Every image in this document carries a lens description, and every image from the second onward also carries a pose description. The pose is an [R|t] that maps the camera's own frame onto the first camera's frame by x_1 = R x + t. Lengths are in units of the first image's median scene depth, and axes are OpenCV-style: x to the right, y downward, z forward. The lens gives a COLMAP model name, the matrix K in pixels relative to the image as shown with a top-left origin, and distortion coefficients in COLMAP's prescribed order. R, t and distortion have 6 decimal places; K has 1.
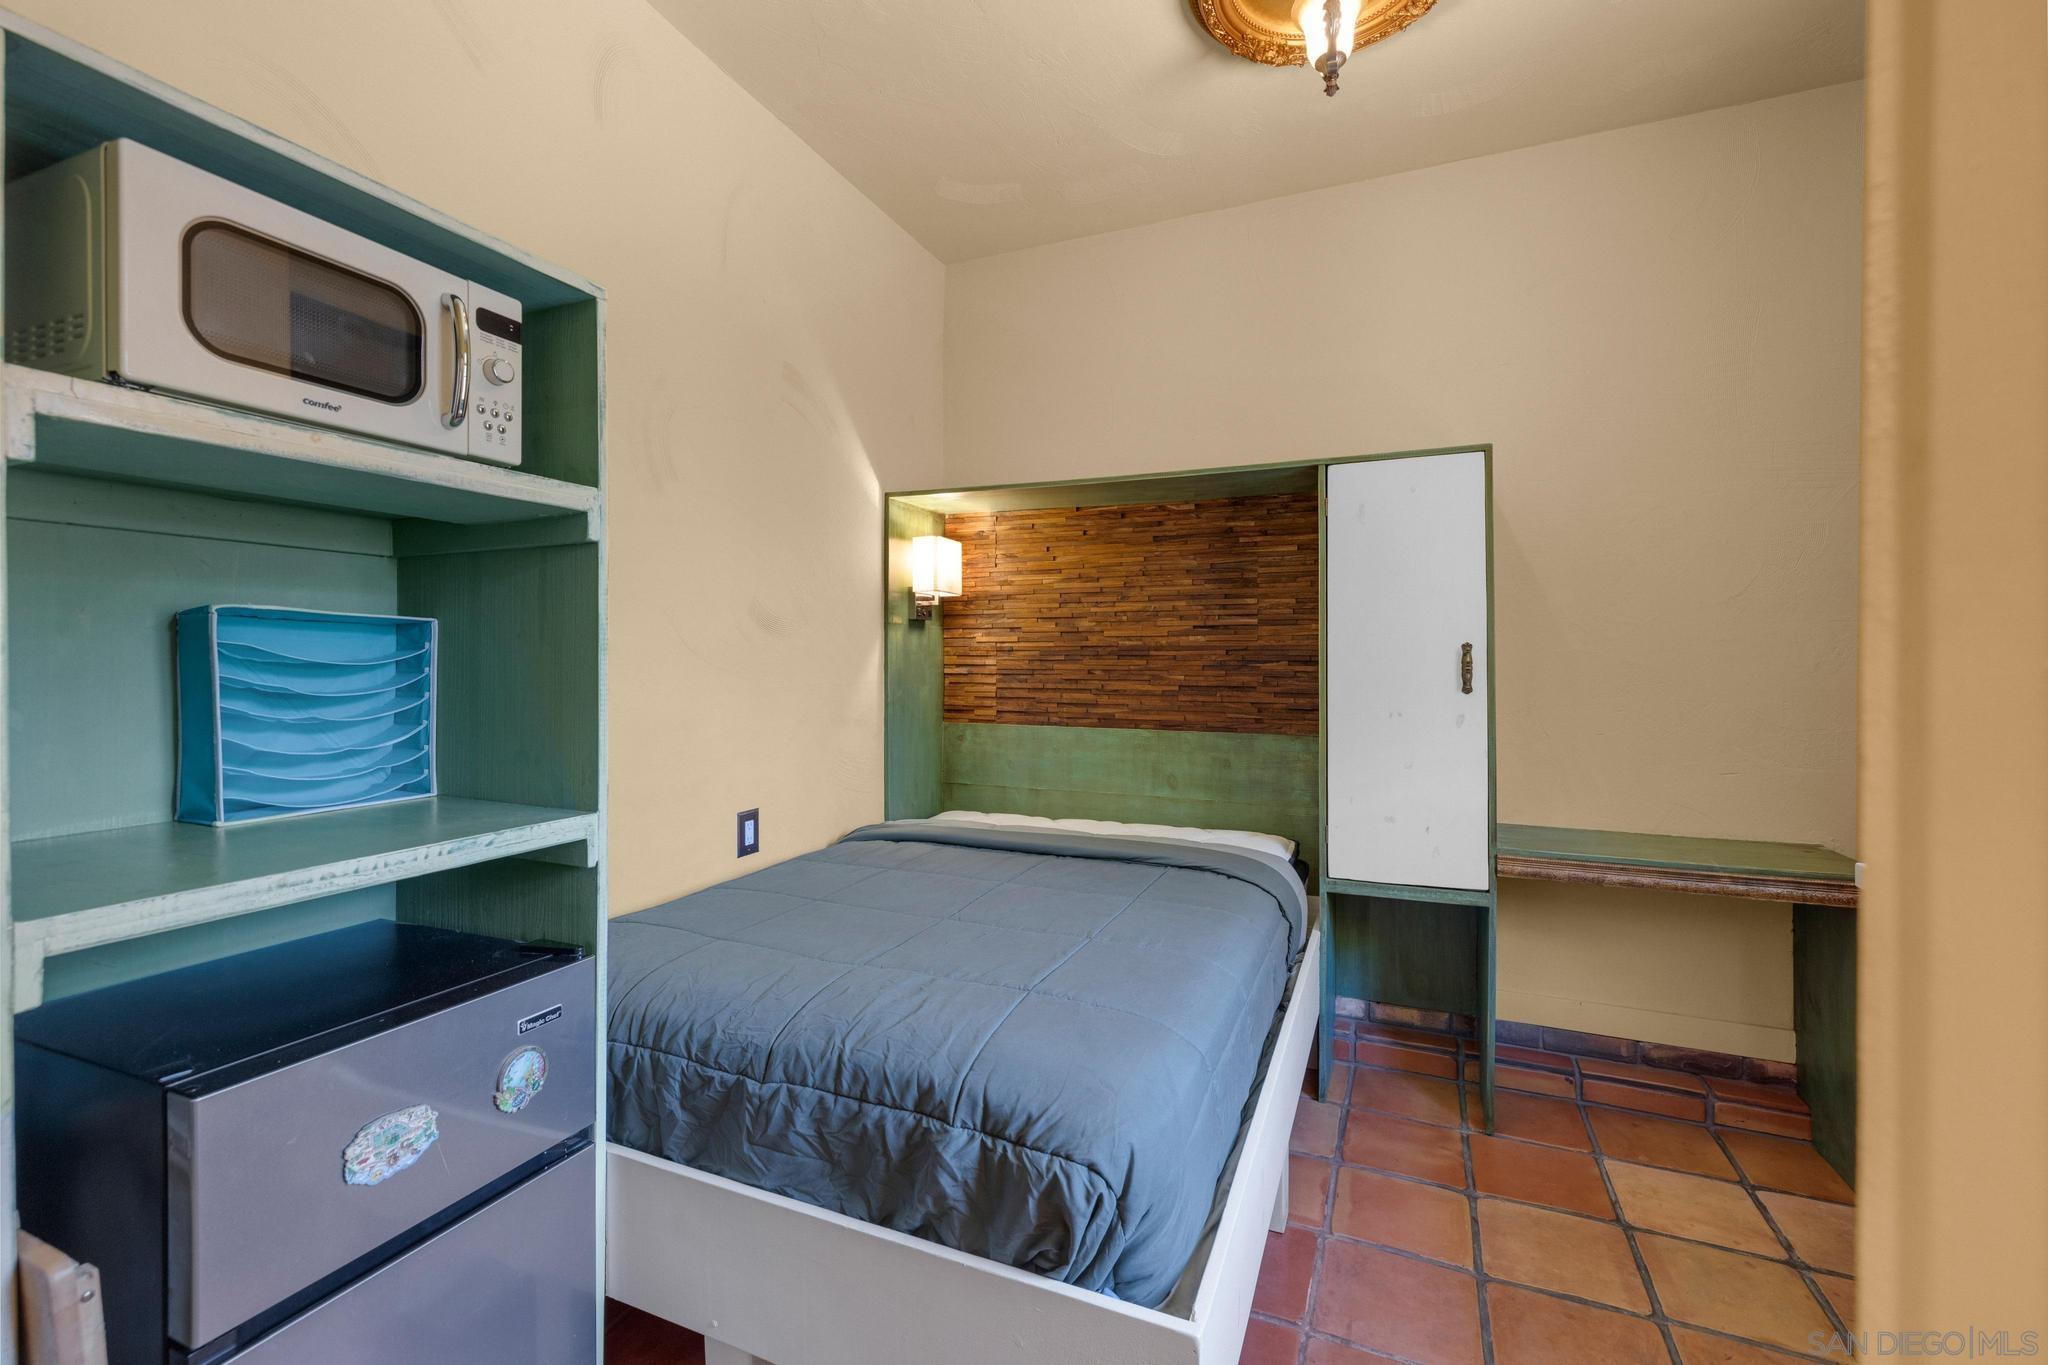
lens RADIAL K [[865.3, 0, 1034.6], [0, 865.3, 666.9], [0, 0, 1]] dist [-0.000181, -0.000206]
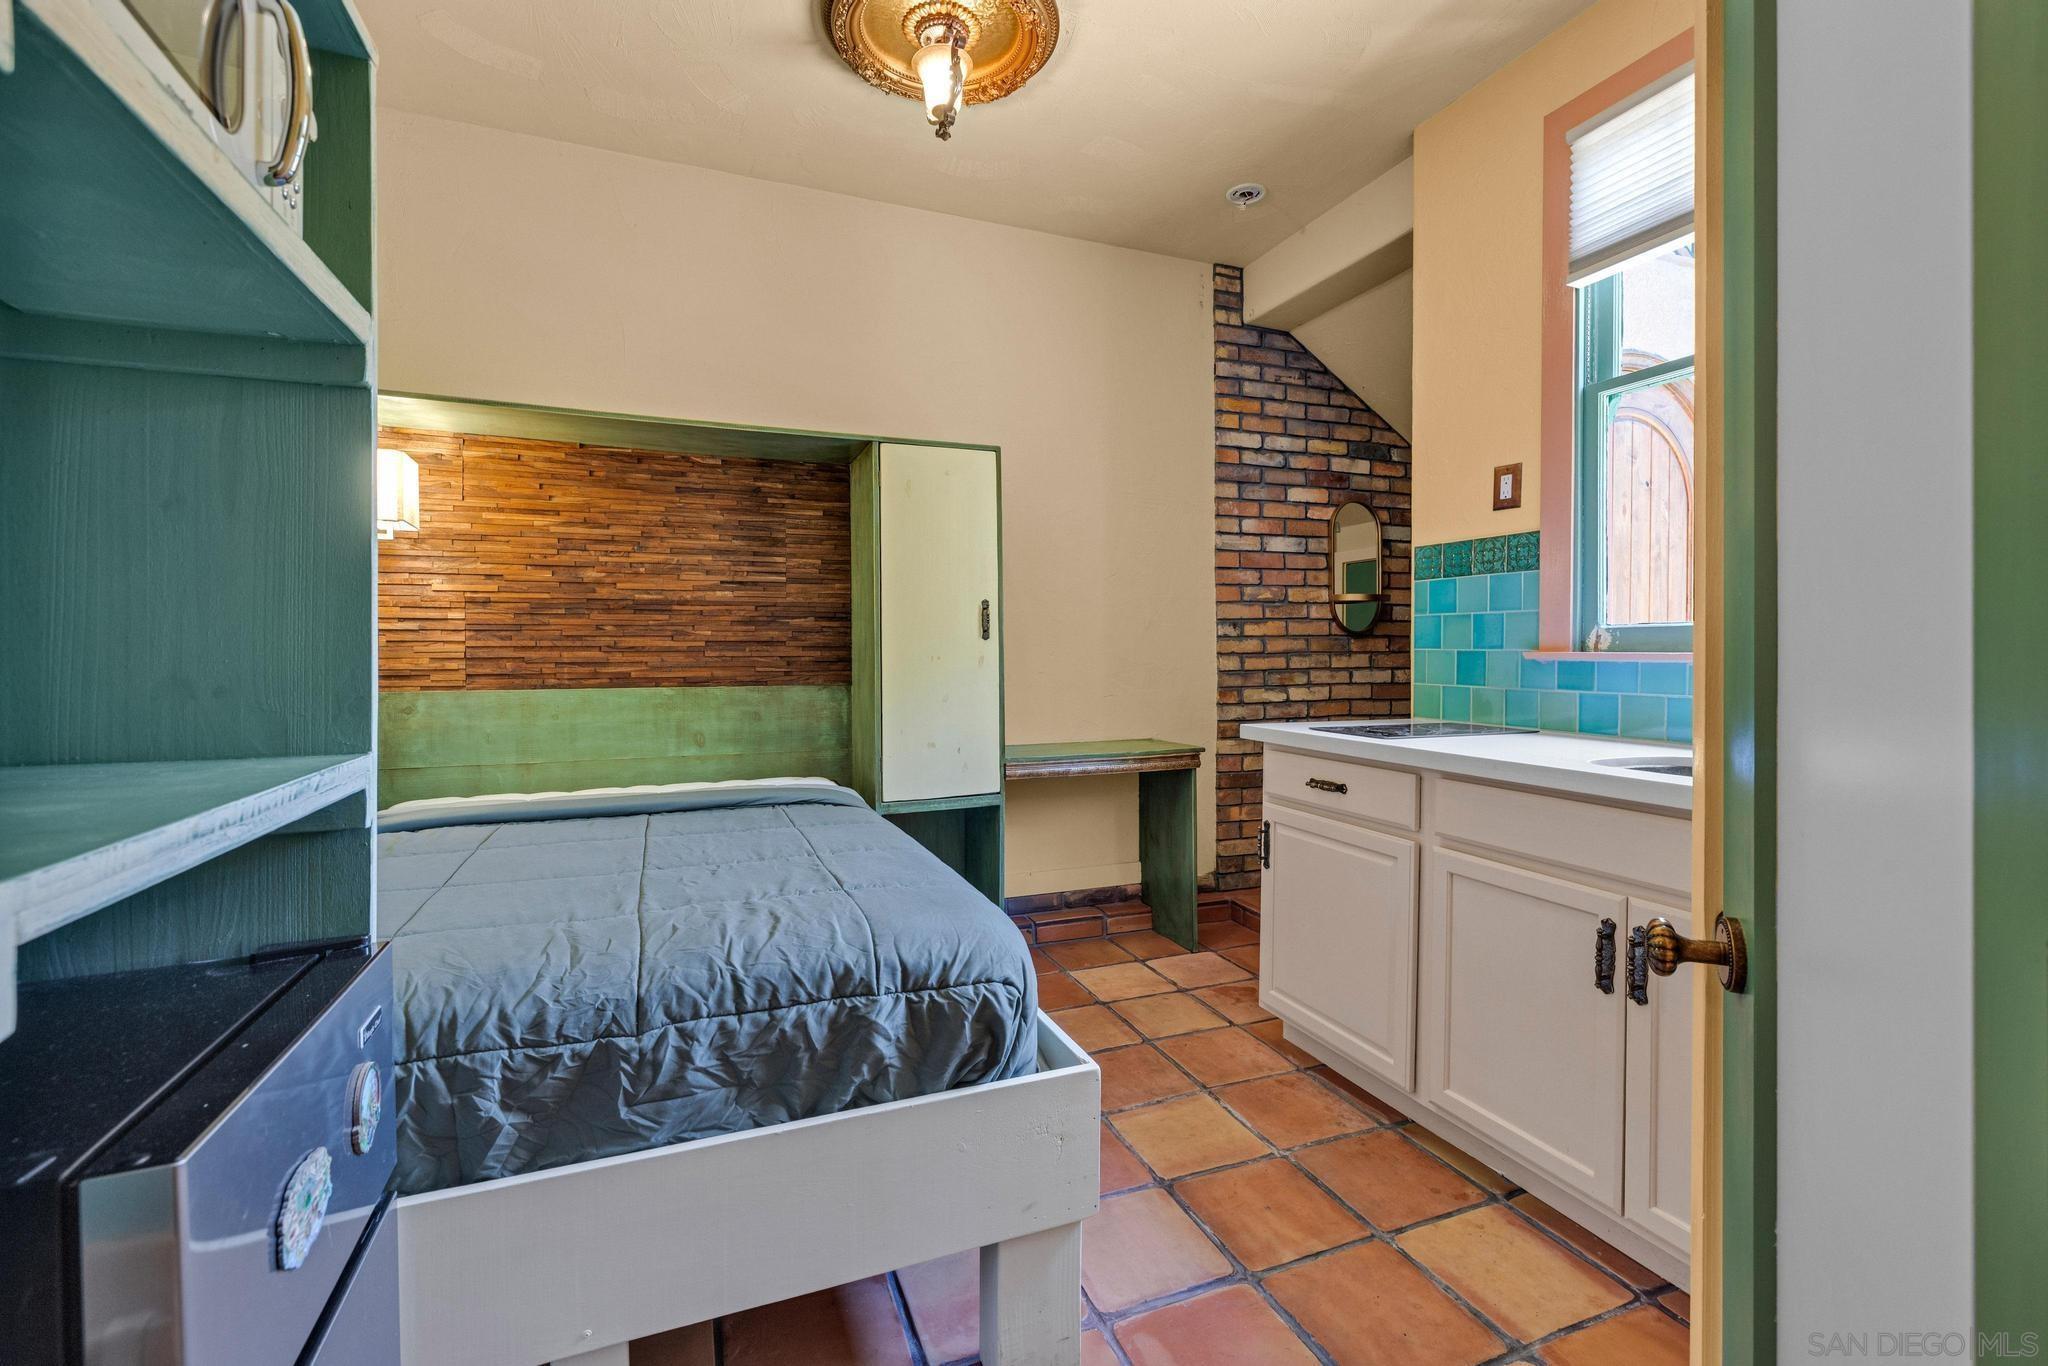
lens RADIAL K [[865.3, 0, 1039.8], [0, 865.3, 650.3], [0, 0, 1]] dist [-0.000181, -0.000206]
pose [[0.706525, -0.005967, 0.707663, -0.391287], [0.009286, 0.999957, -0.000839, 0.054594], [-0.707627, 0.007164, 0.706550, 0.046642]]
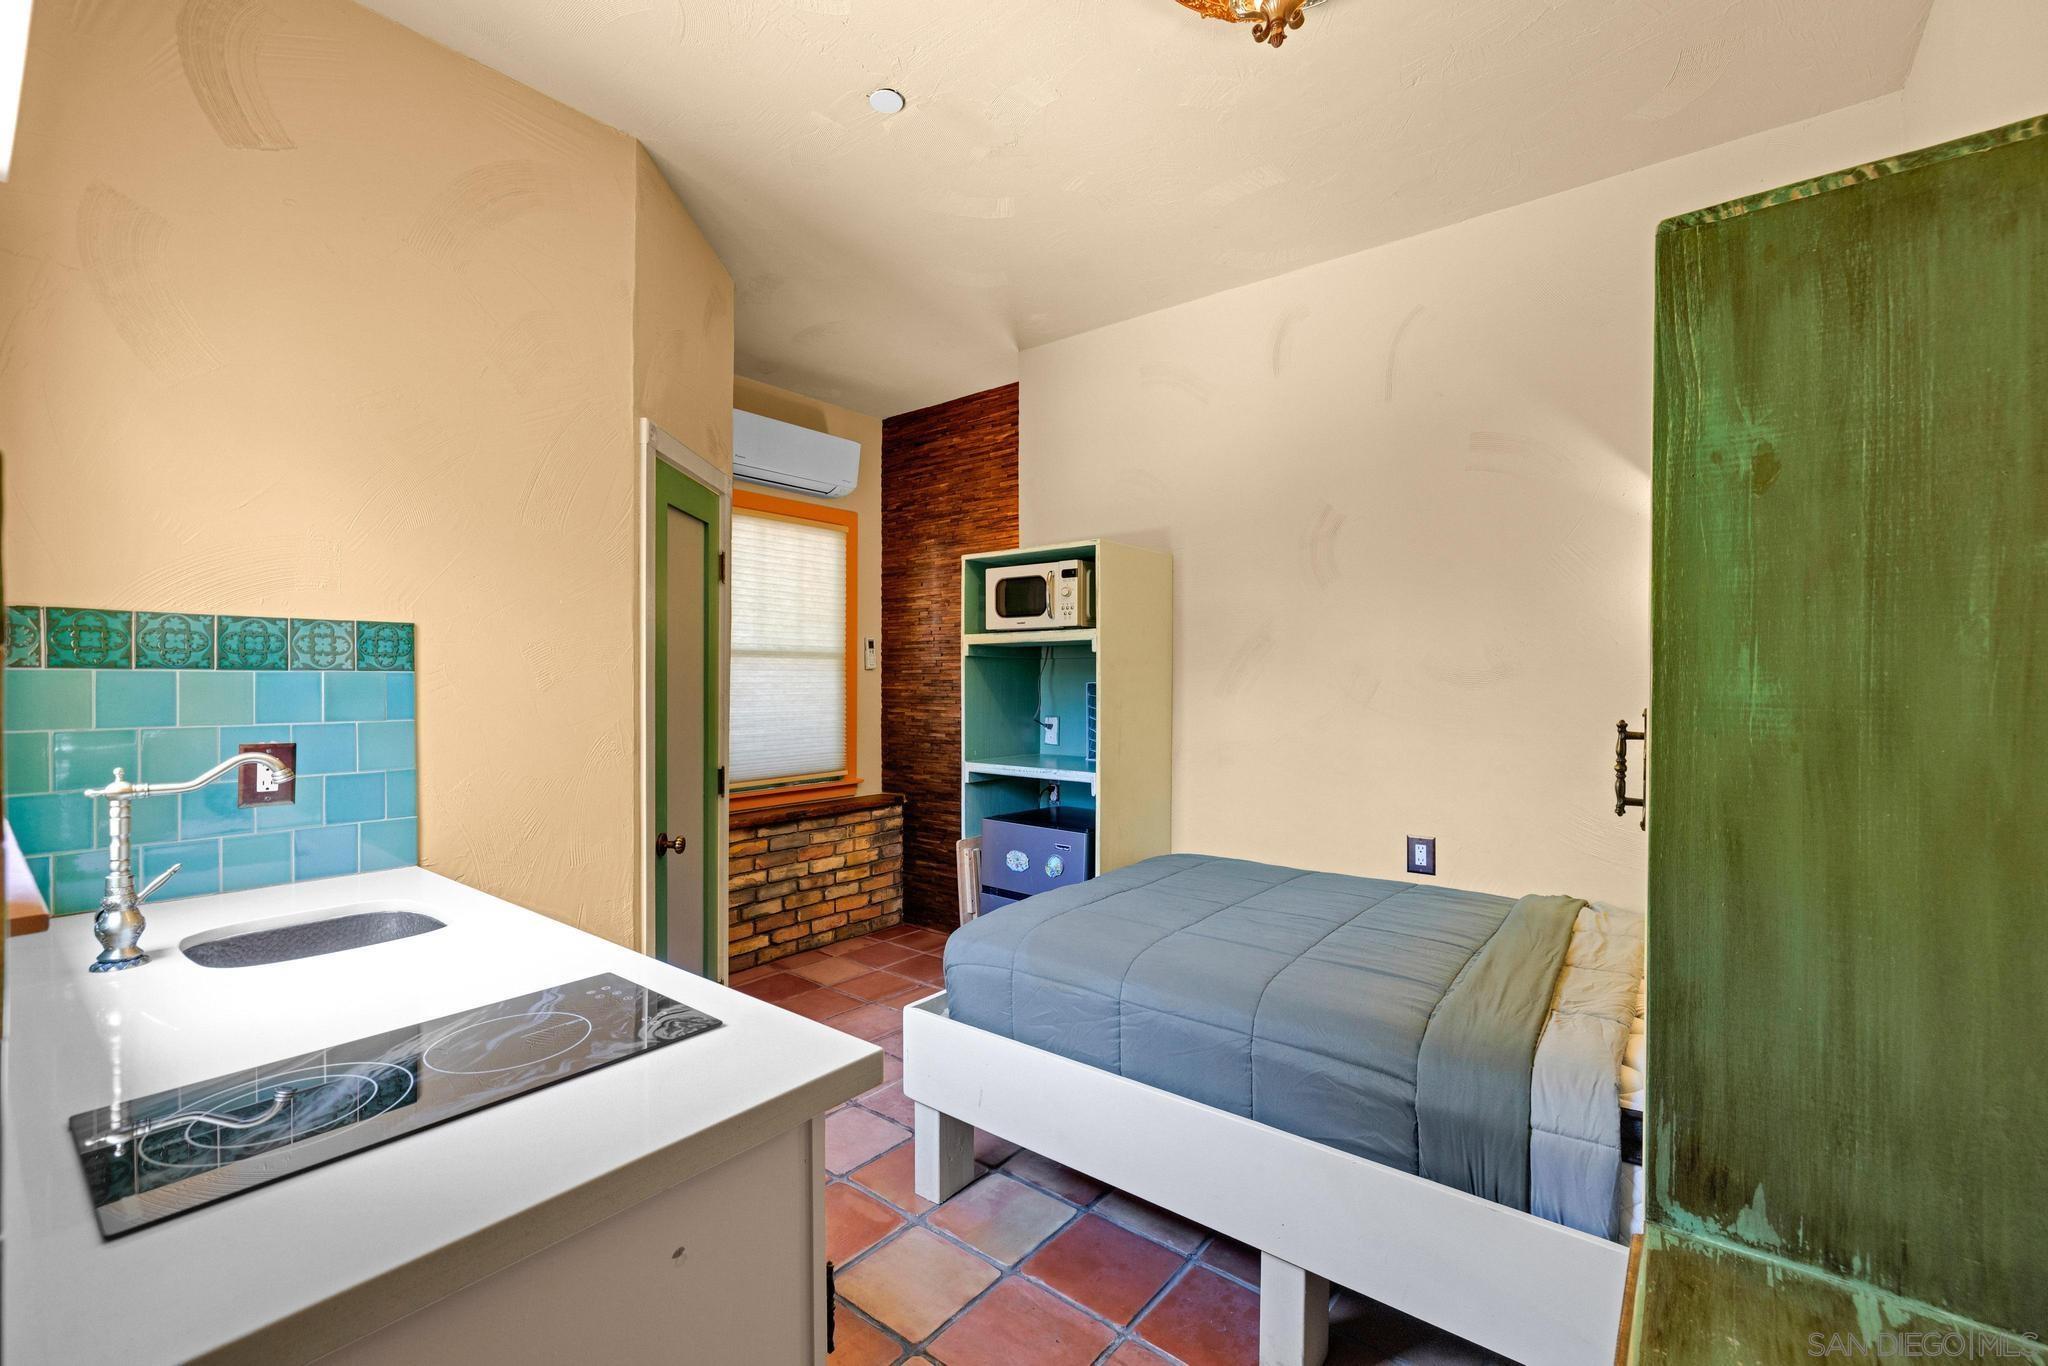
lens RADIAL K [[865.3, 0, 1050.6], [0, 865.3, 675.8], [0, 0, 1]] dist [-0.000181, -0.000206]
pose [[-0.251287, -0.004273, -0.967903, 1.112066], [-0.011413, 0.999934, -0.001452, -0.052148], [0.967845, 0.010682, -0.251319, 0.951288]]
